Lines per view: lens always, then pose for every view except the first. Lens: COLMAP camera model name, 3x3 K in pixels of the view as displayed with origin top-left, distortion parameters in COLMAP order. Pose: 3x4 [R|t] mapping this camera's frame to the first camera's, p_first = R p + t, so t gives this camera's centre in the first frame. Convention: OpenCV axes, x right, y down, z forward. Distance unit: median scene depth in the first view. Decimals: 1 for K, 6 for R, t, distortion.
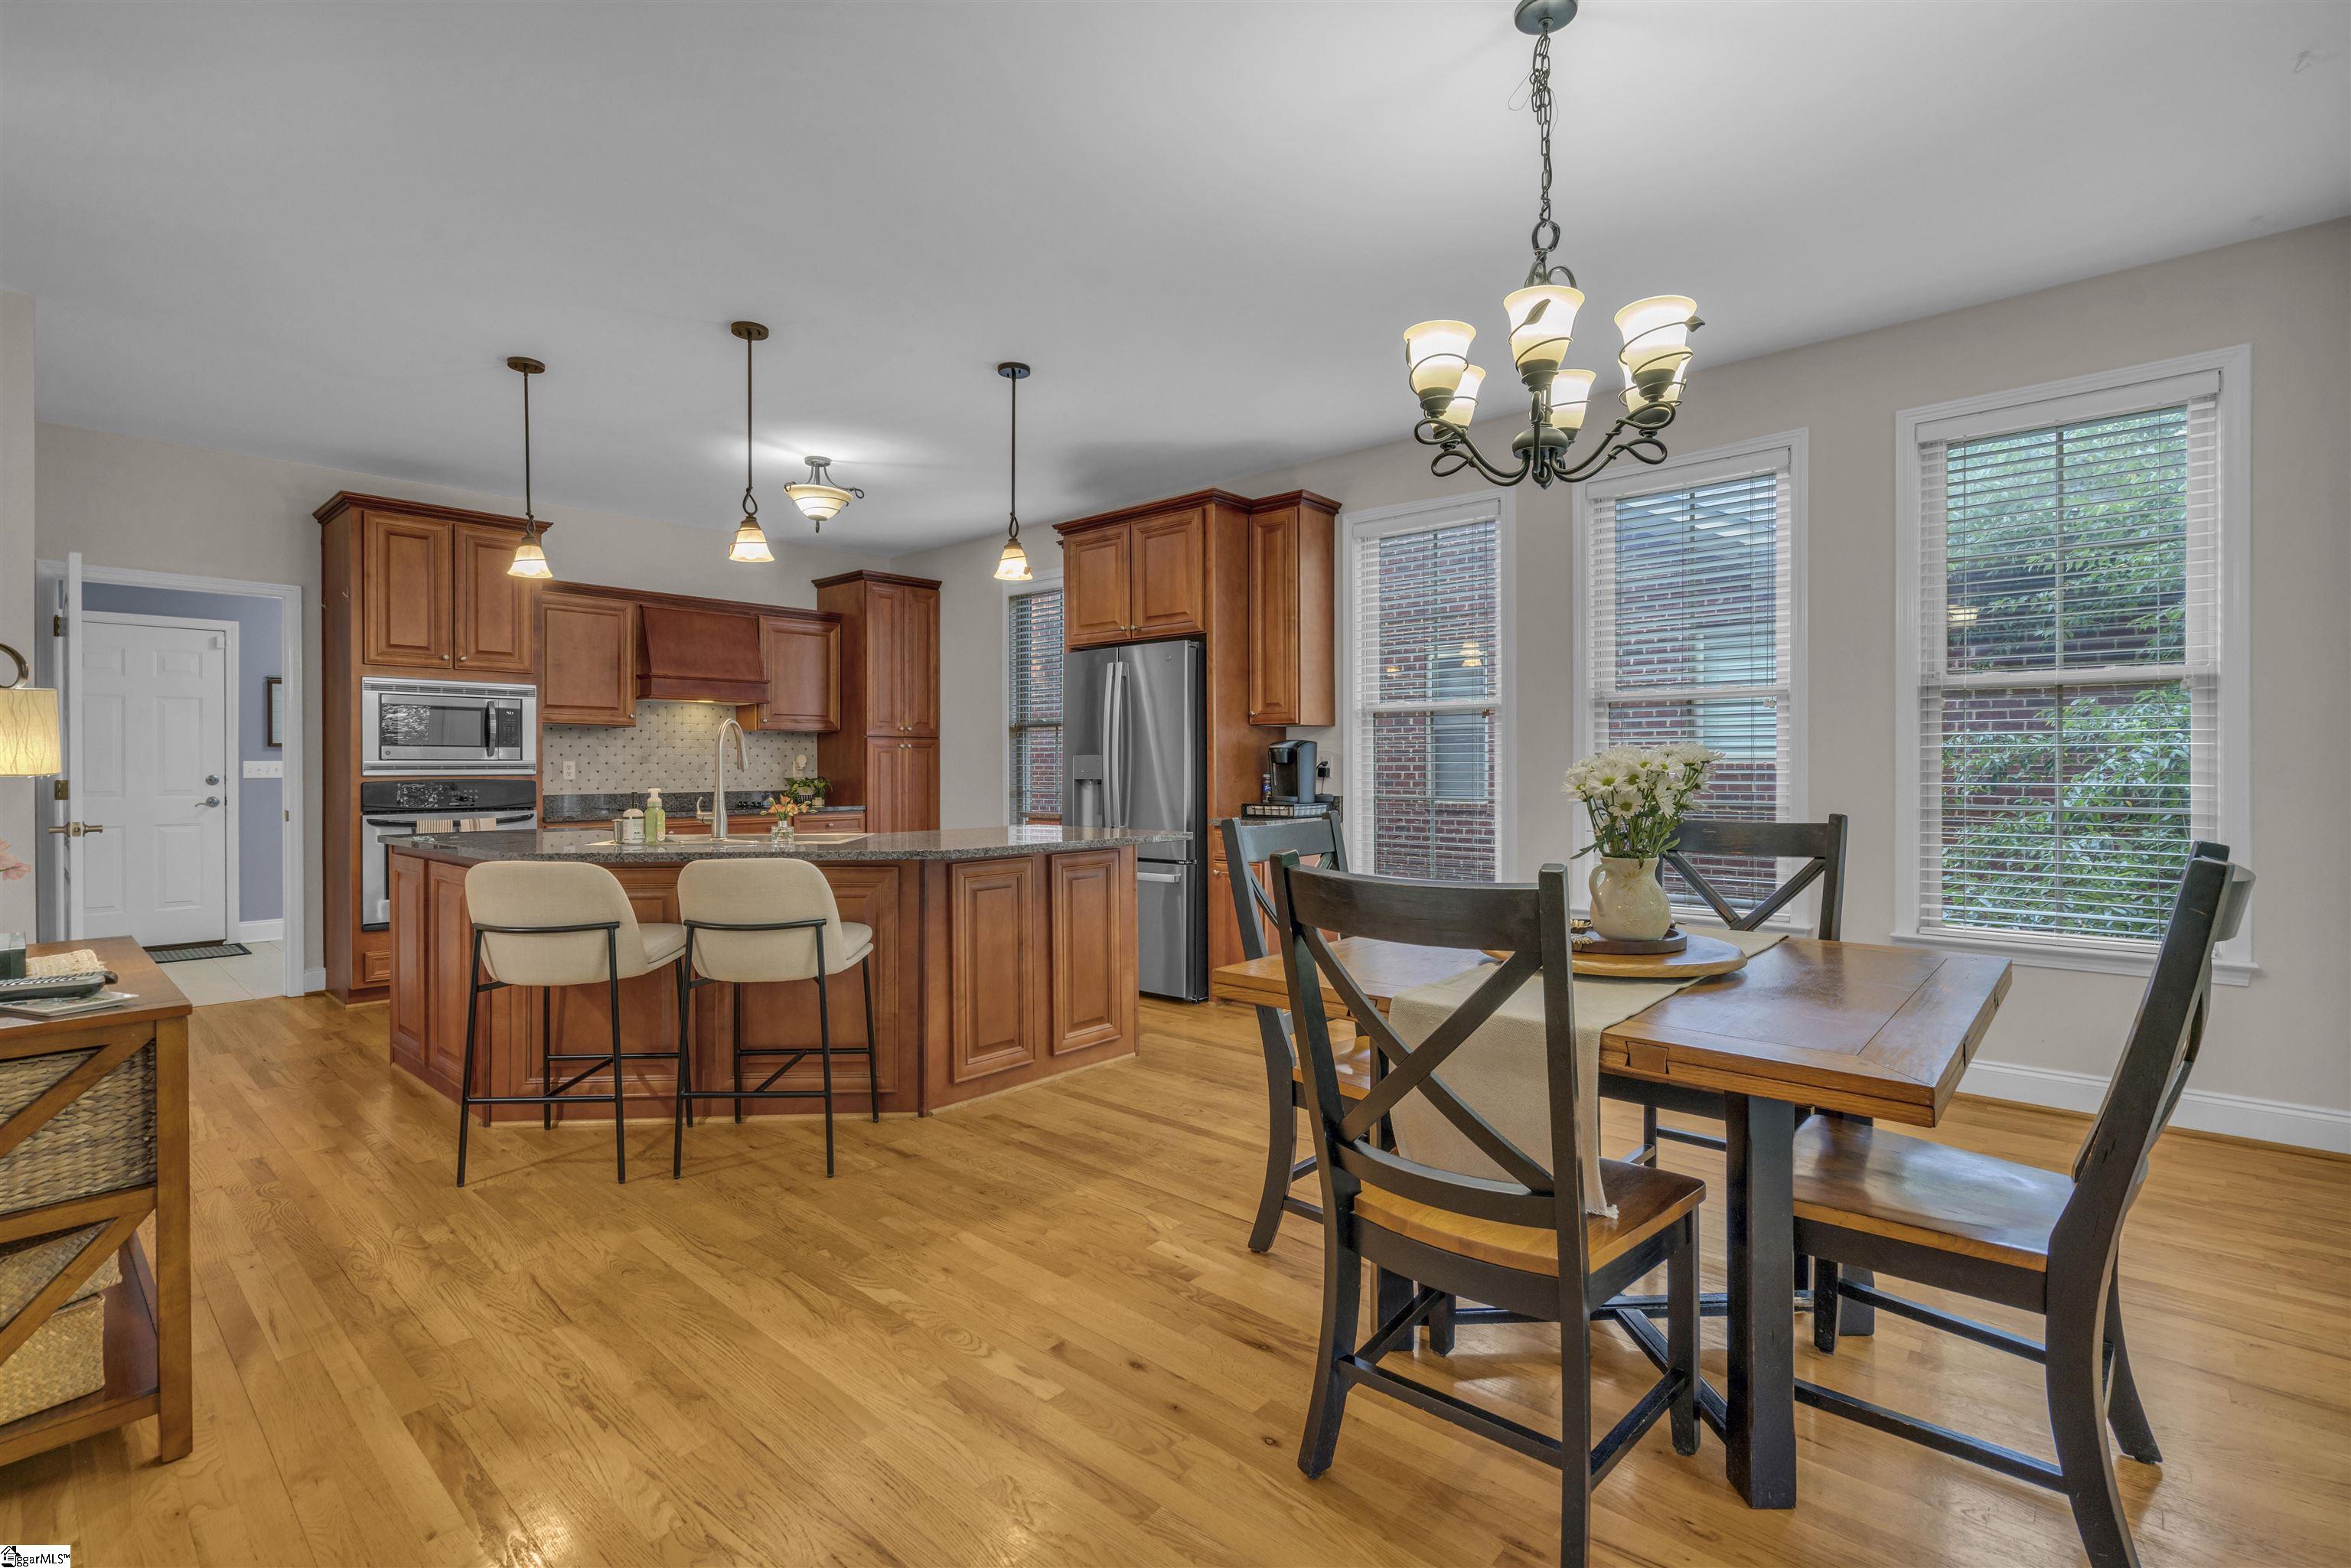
lens RADIAL K [[1078.4, 0, 1164.5], [0, 1078.4, 767.4], [0, 0, 1]] dist [-0.004932, 0.001768]
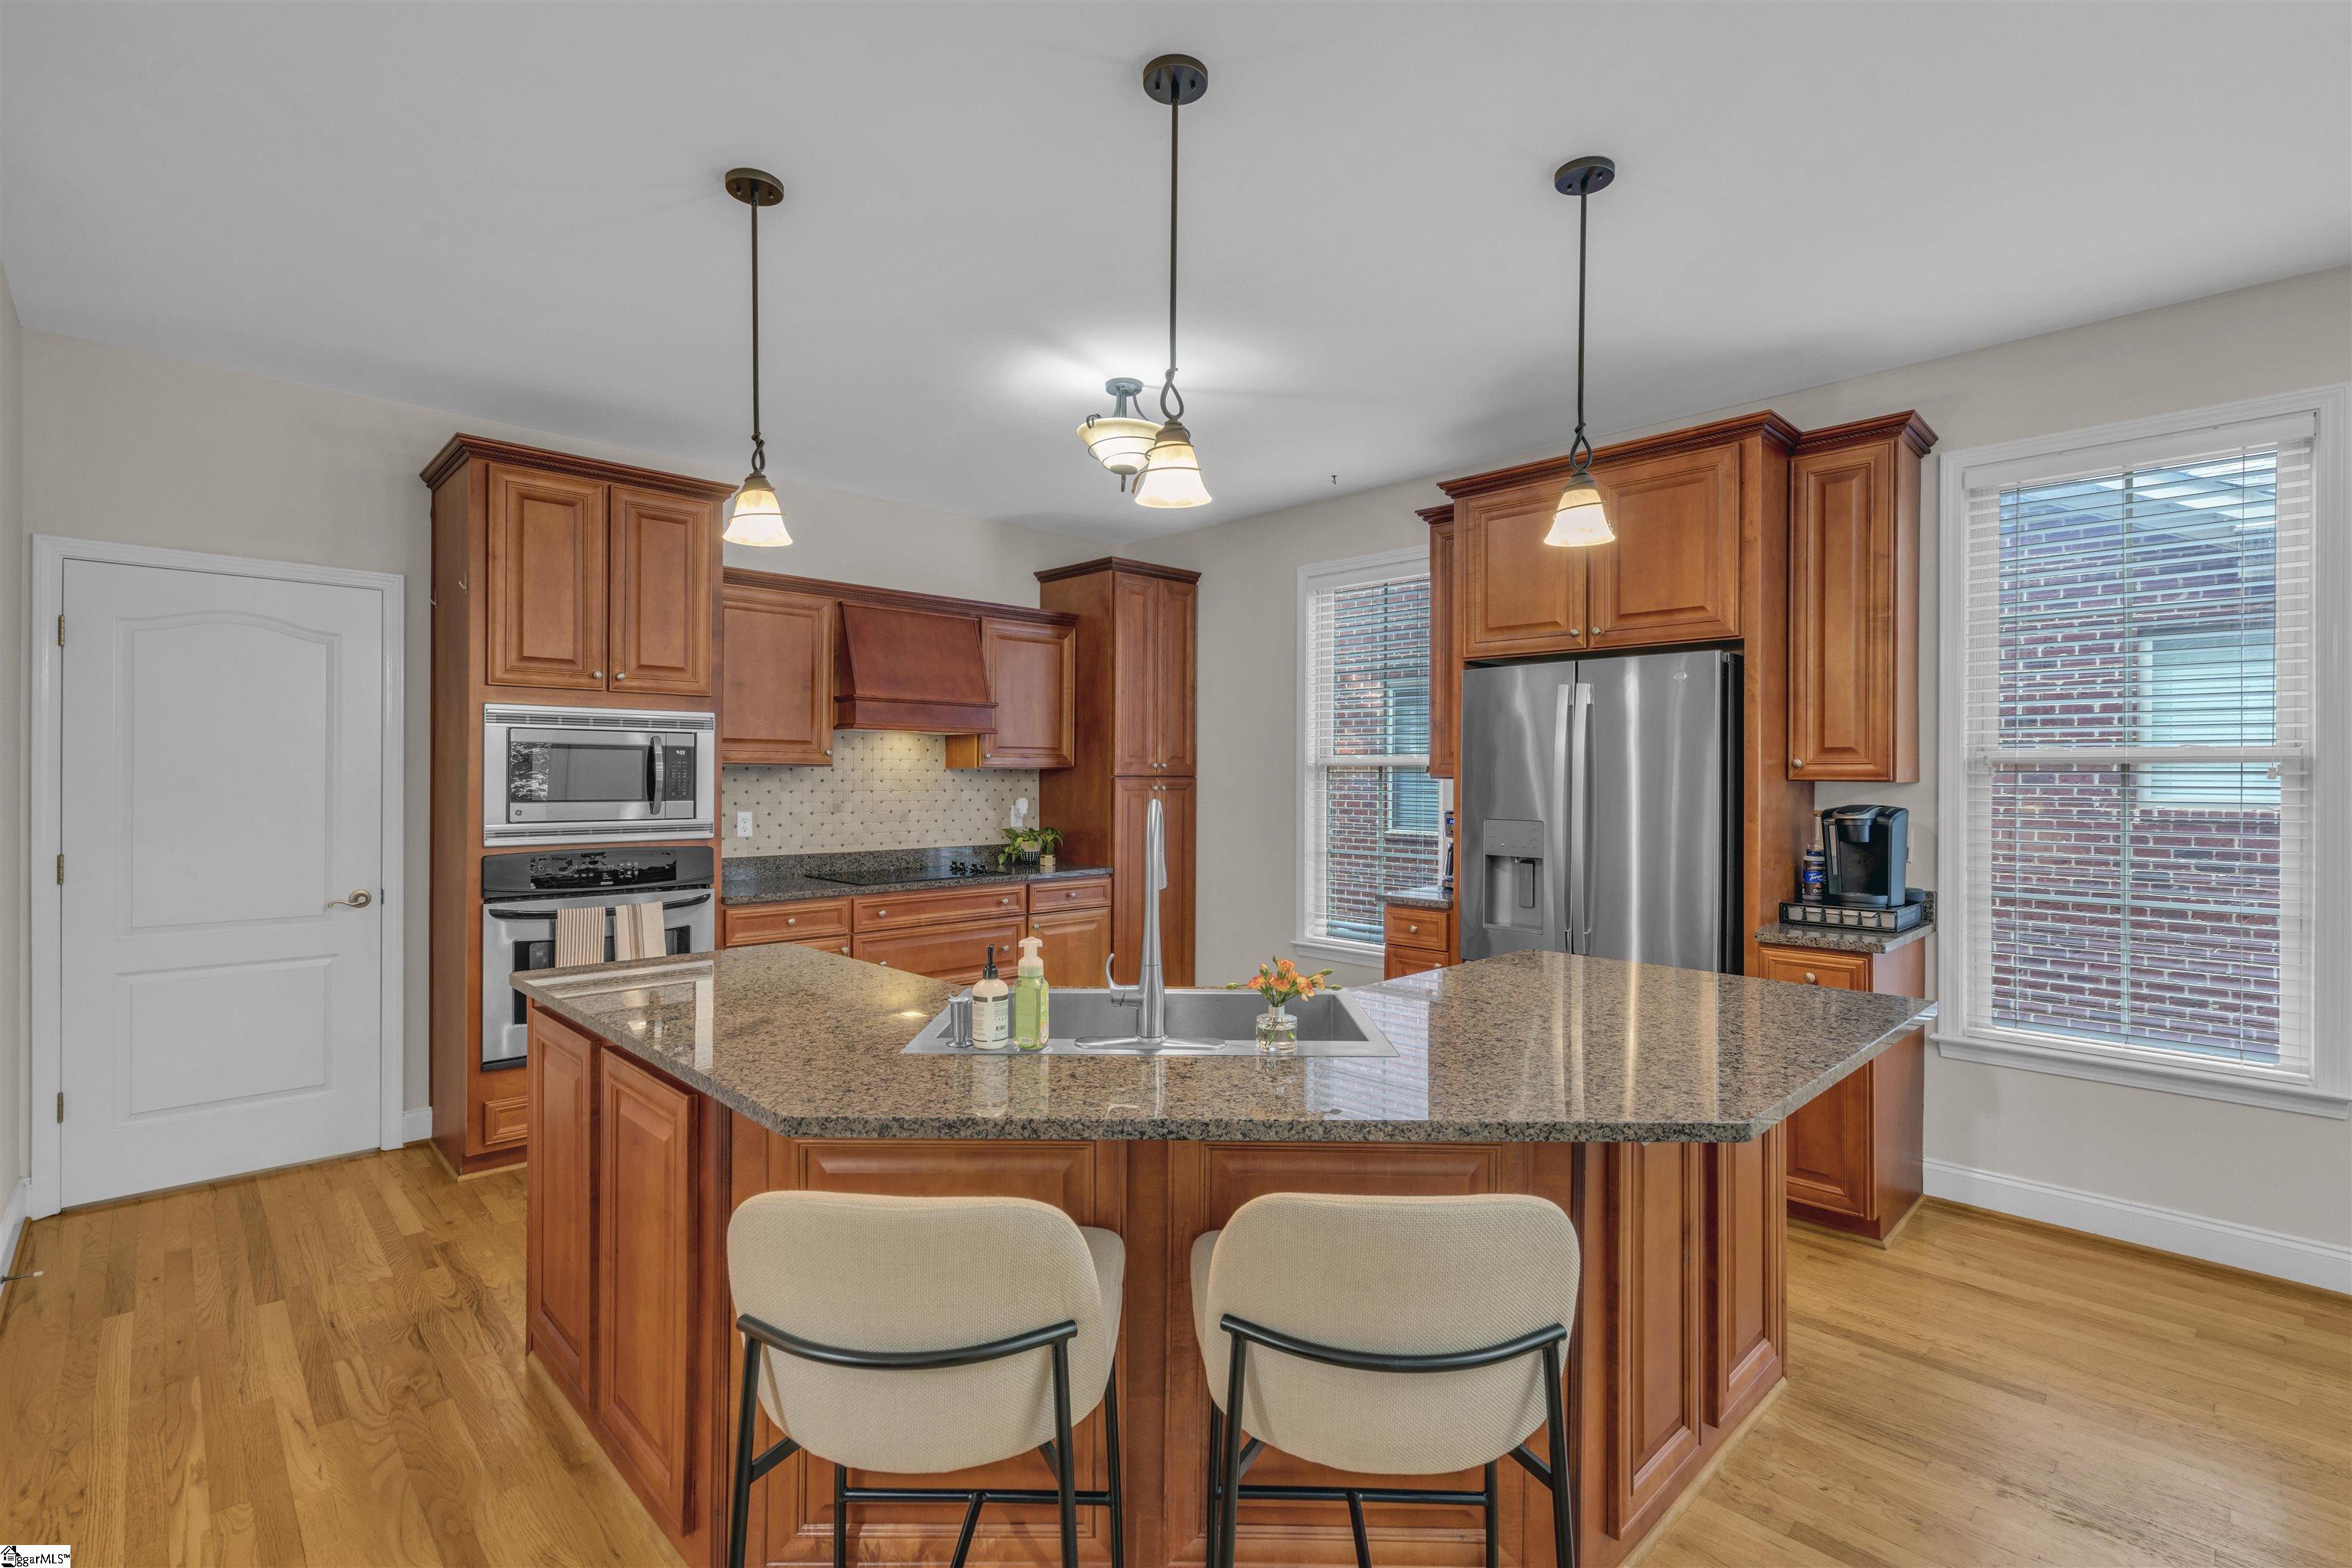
lens RADIAL K [[1078.9, 0, 1160.8], [0, 1078.9, 772.7], [0, 0, 1]] dist [-0.004932, 0.001768]
pose [[0.997198, 0.007431, -0.074433, -0.229404], [-0.007592, 0.999969, -0.001881, -0.036848], [0.074417, 0.002441, 0.997224, 0.301659]]
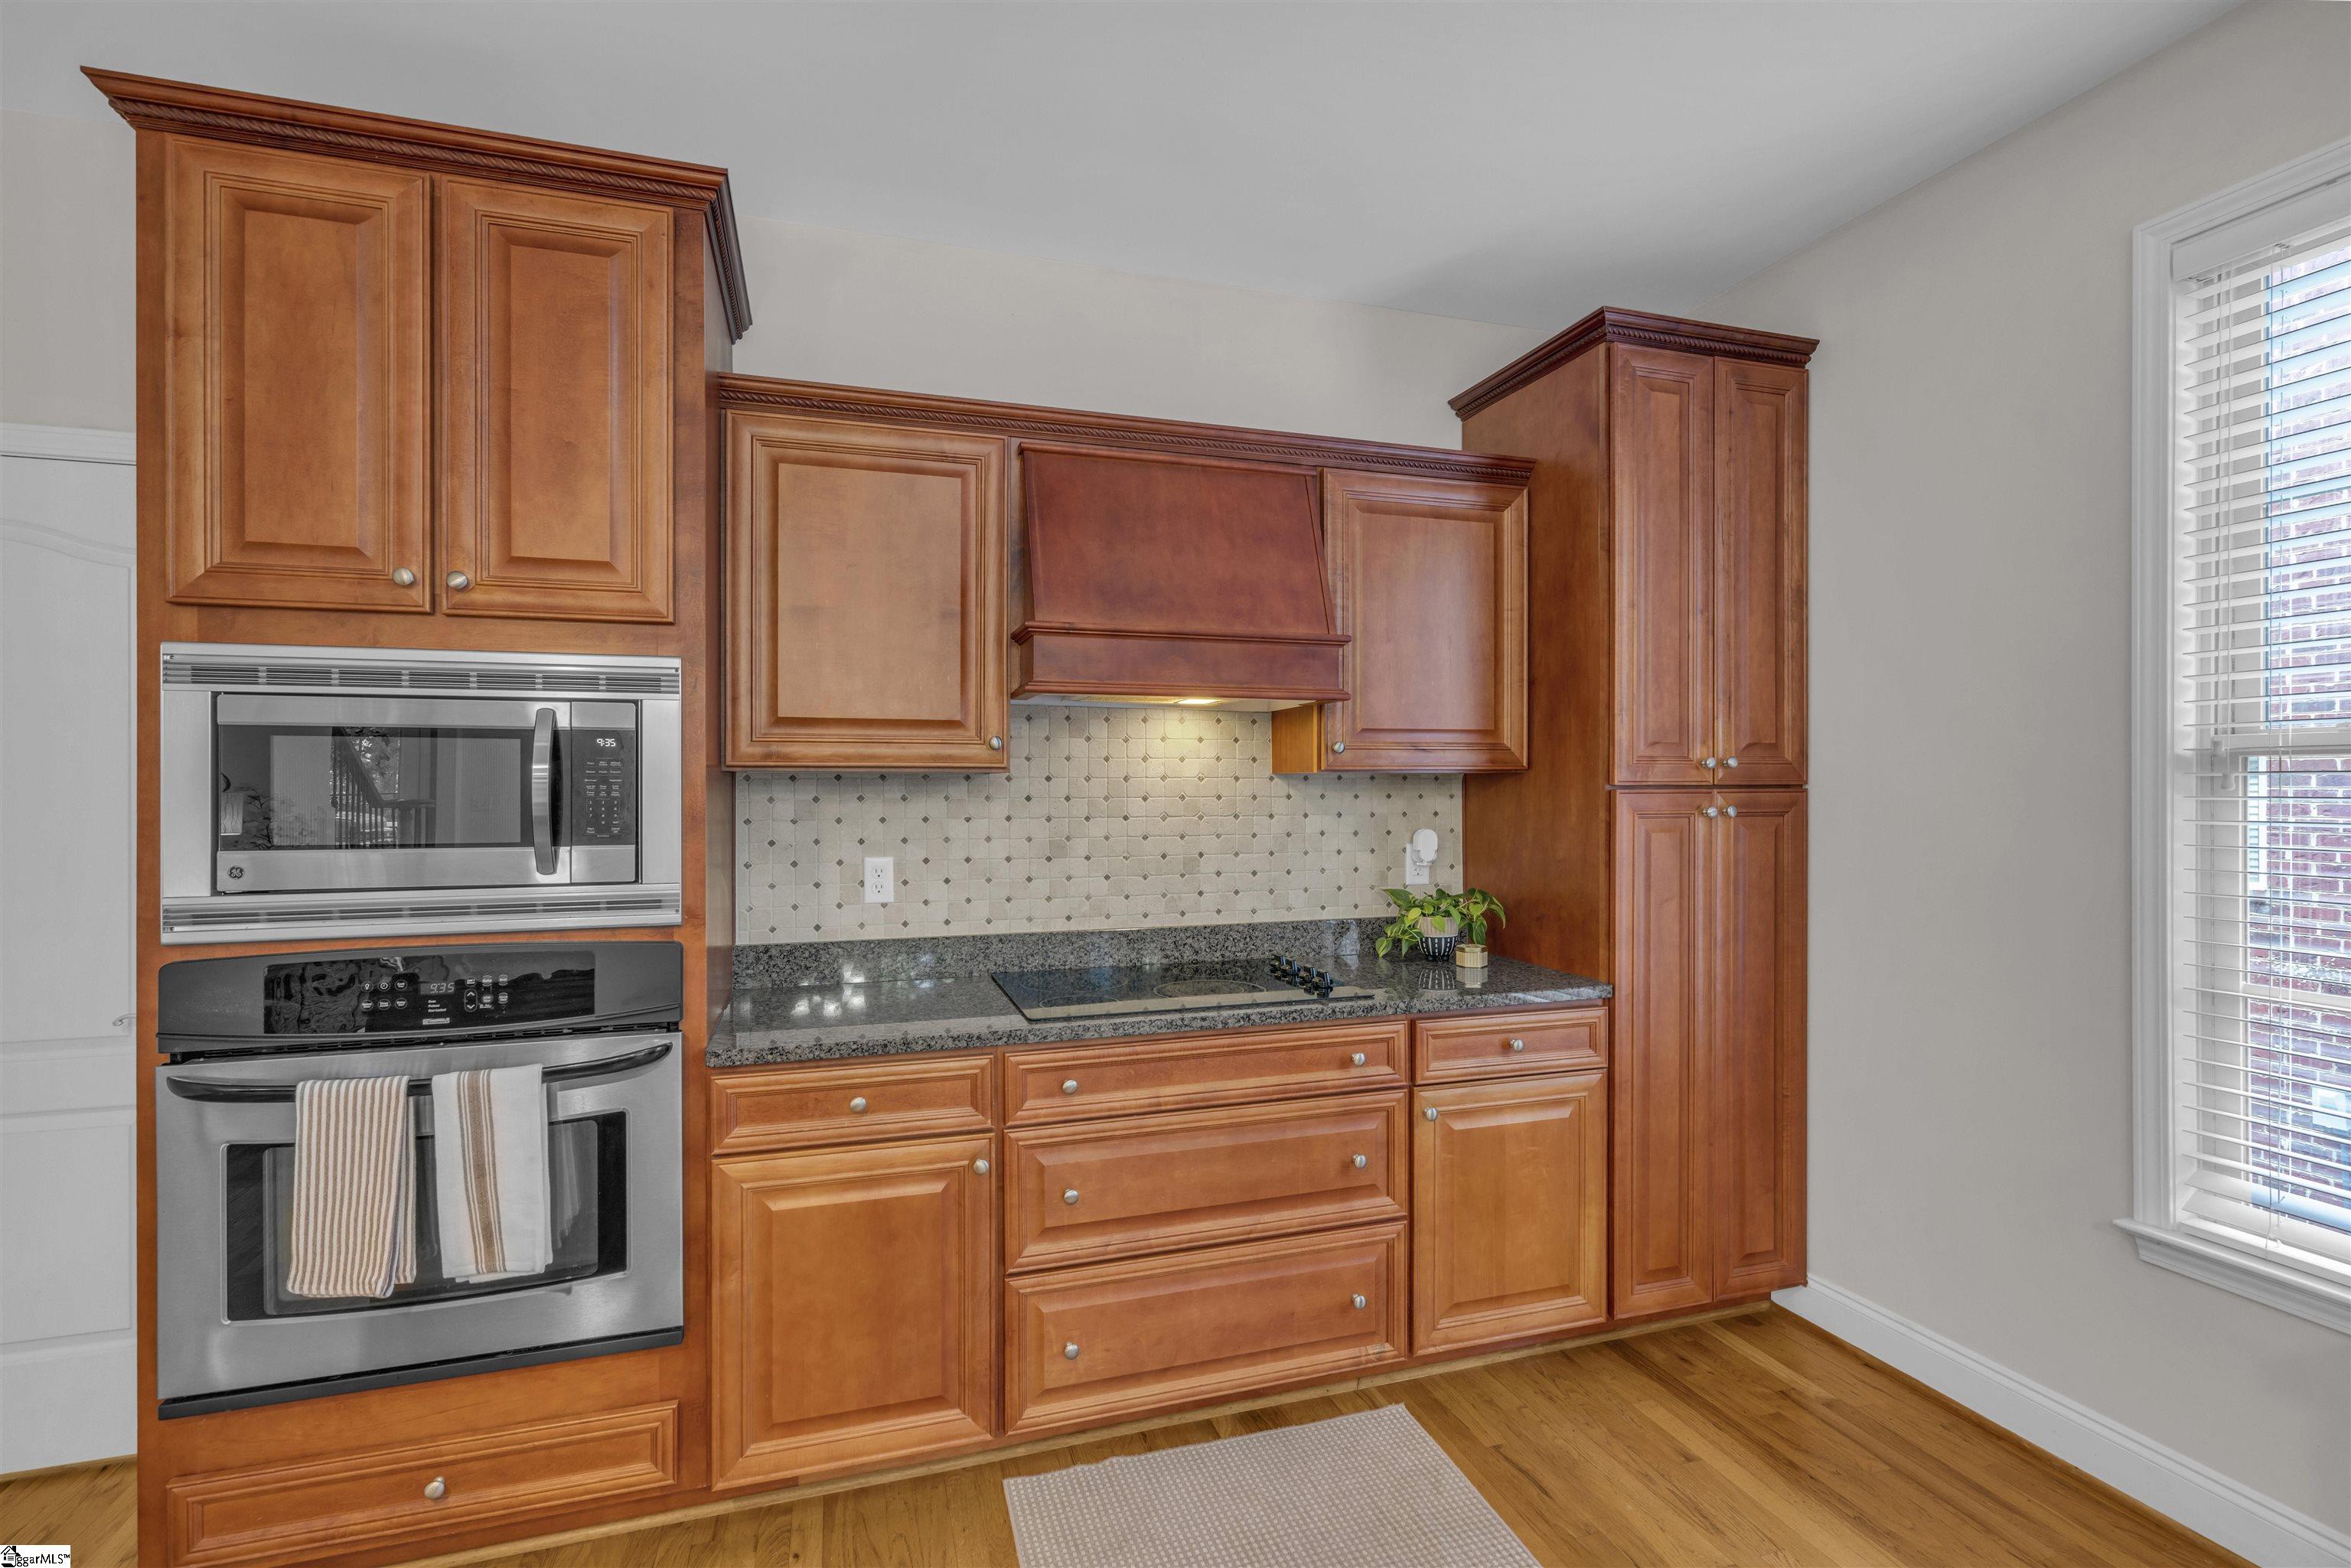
lens RADIAL K [[1078.4, 0, 1175.0], [0, 1078.4, 788.8], [0, 0, 1]] dist [-0.004932, 0.001768]
pose [[0.867458, 0.001856, -0.497507, -0.276649], [-0.000149, 0.999994, 0.003471, -0.035935], [0.497511, -0.002937, 0.867453, 0.766750]]
